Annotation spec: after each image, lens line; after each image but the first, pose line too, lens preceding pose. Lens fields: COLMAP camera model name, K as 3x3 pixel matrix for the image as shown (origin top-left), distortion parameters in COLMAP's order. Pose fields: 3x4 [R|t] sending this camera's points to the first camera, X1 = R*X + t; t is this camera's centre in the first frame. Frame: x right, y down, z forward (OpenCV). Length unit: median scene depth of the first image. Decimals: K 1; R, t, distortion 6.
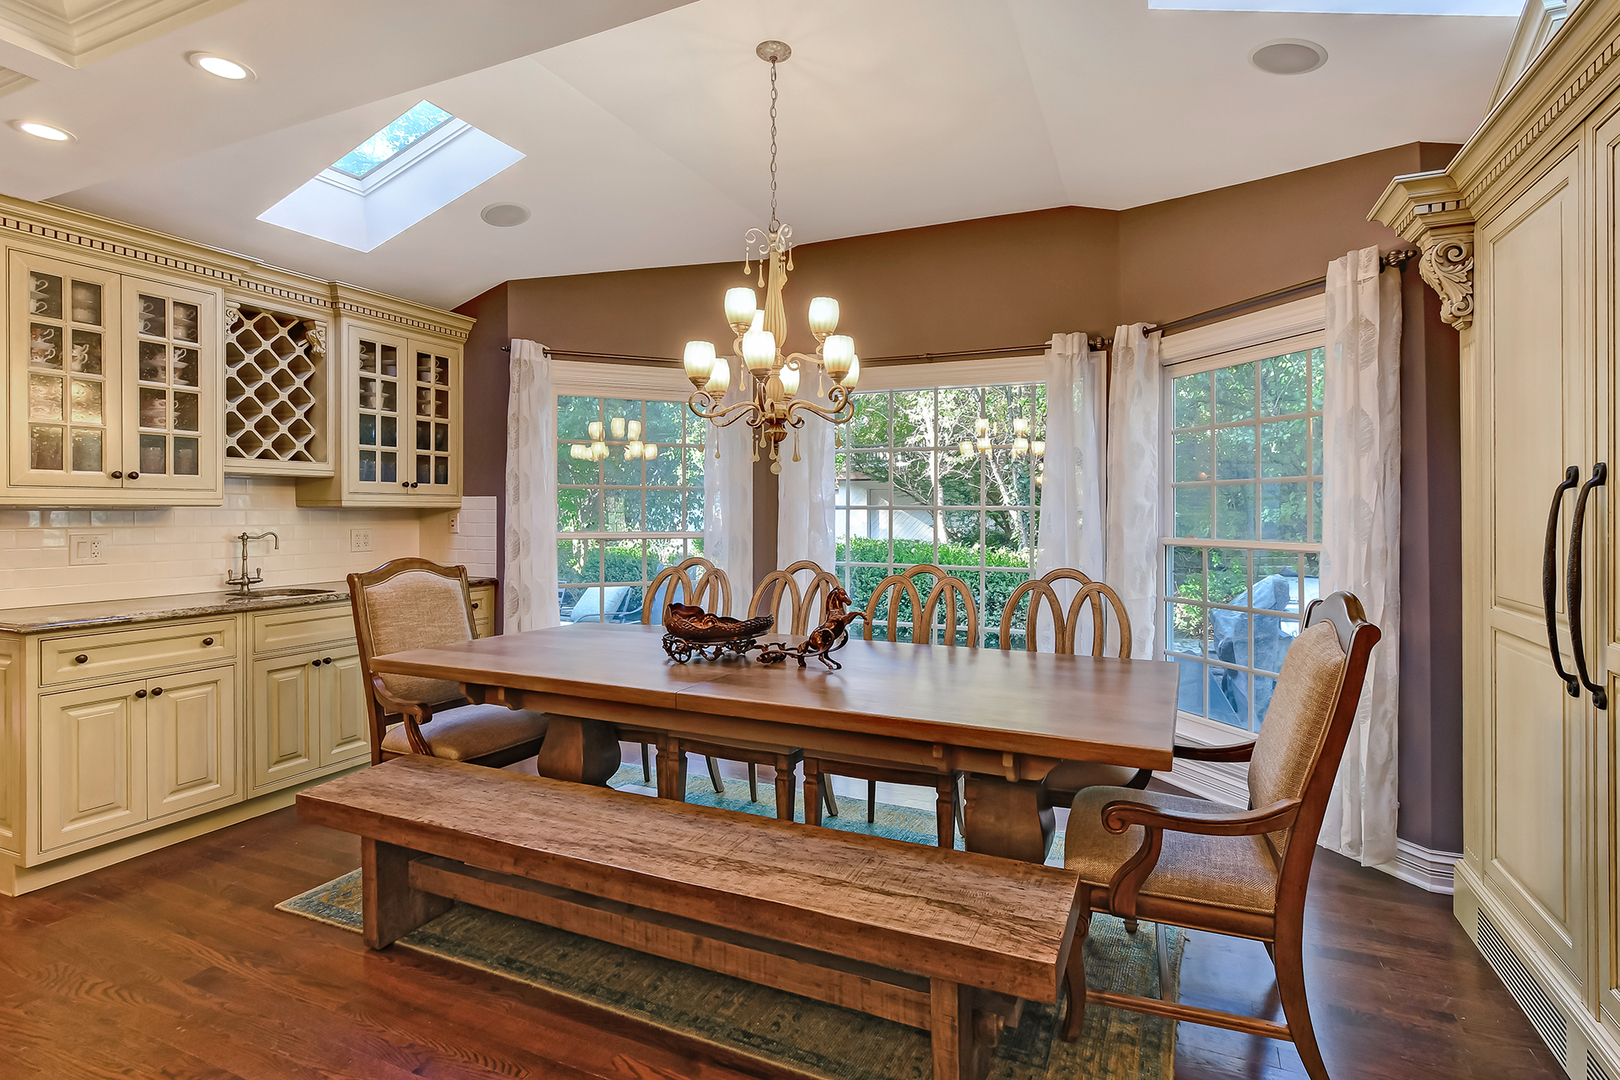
lens RADIAL K [[790.4, 0, 829.1], [0, 790.4, 517.0], [0, 0, 1]] dist [0.000859, -0.001061]
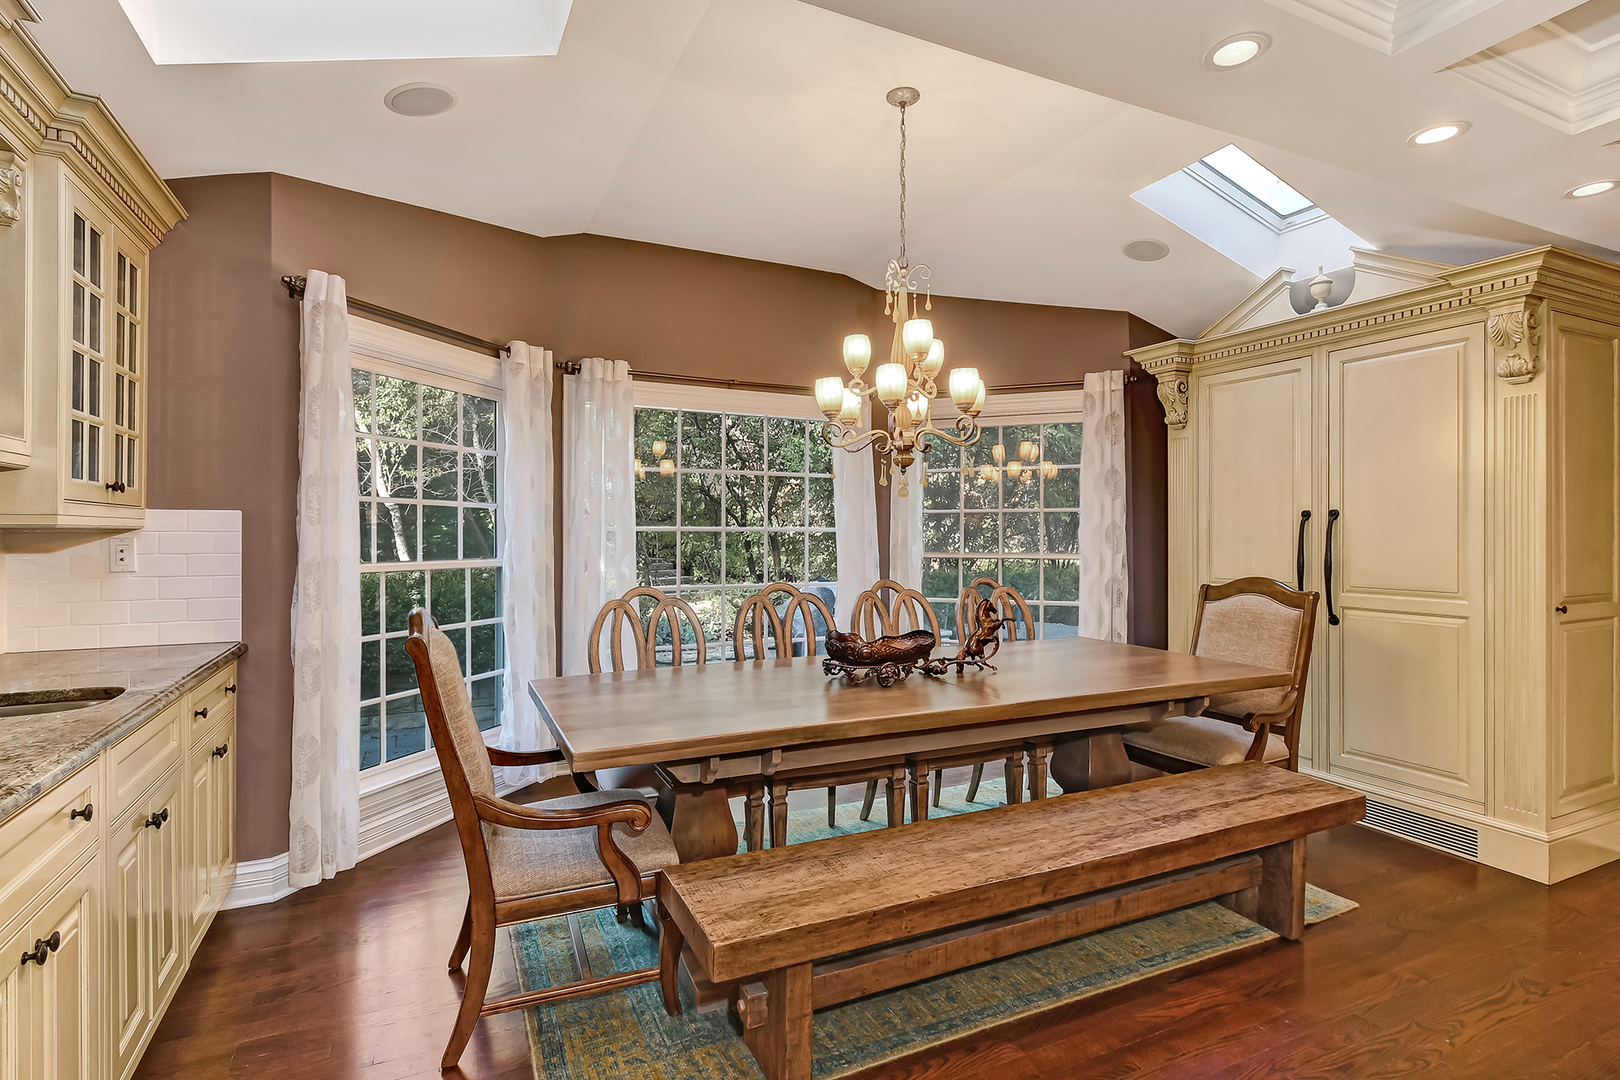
lens RADIAL K [[790.4, 0, 805.6], [0, 790.4, 531.7], [0, 0, 1]] dist [0.000859, -0.001061]
pose [[0.659496, -0.001532, 0.751707, -1.073536], [0.005942, 0.999977, -0.003175, -0.008138], [-0.751685, 0.006560, 0.659490, 0.456013]]
